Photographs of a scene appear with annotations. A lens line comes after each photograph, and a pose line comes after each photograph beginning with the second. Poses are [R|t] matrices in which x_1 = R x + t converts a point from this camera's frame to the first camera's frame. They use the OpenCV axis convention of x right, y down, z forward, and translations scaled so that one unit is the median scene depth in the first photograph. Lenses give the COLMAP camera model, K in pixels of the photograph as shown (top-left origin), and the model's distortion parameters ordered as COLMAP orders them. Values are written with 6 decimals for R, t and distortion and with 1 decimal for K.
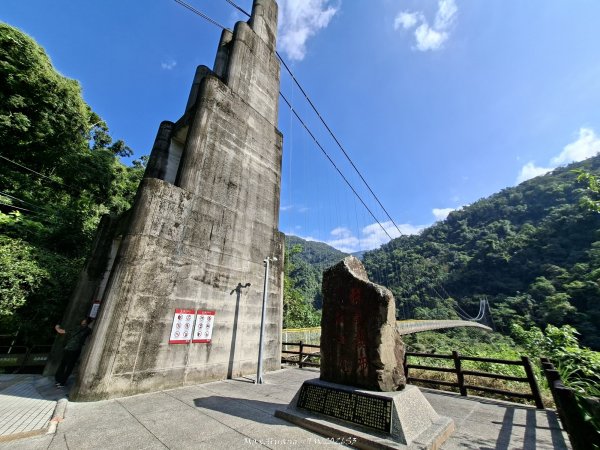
lens RADIAL K [[237.4, 0, 300.0], [0, 237.4, 225.0], [0, 0, 1]] dist [0.000175, 0.000150]
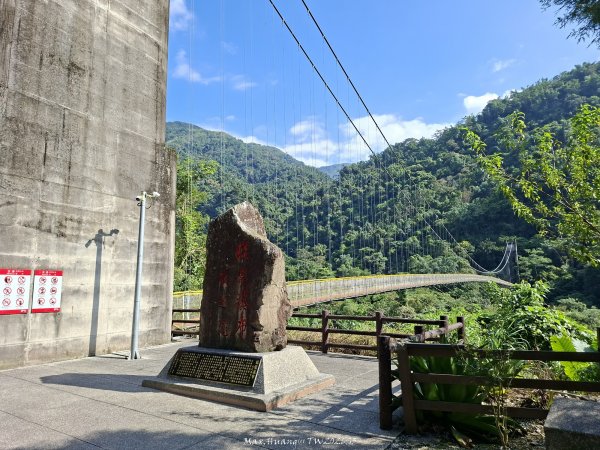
lens RADIAL K [[417.6, 0, 300.0], [0, 417.6, 225.0], [0, 0, 1]] dist [0.097181, -0.105384]
pose [[0.988137, 0.005387, 0.153480, 0.117322], [-0.045004, 0.965667, 0.255855, -0.099043], [-0.146832, -0.259727, 0.954454, -0.220205]]
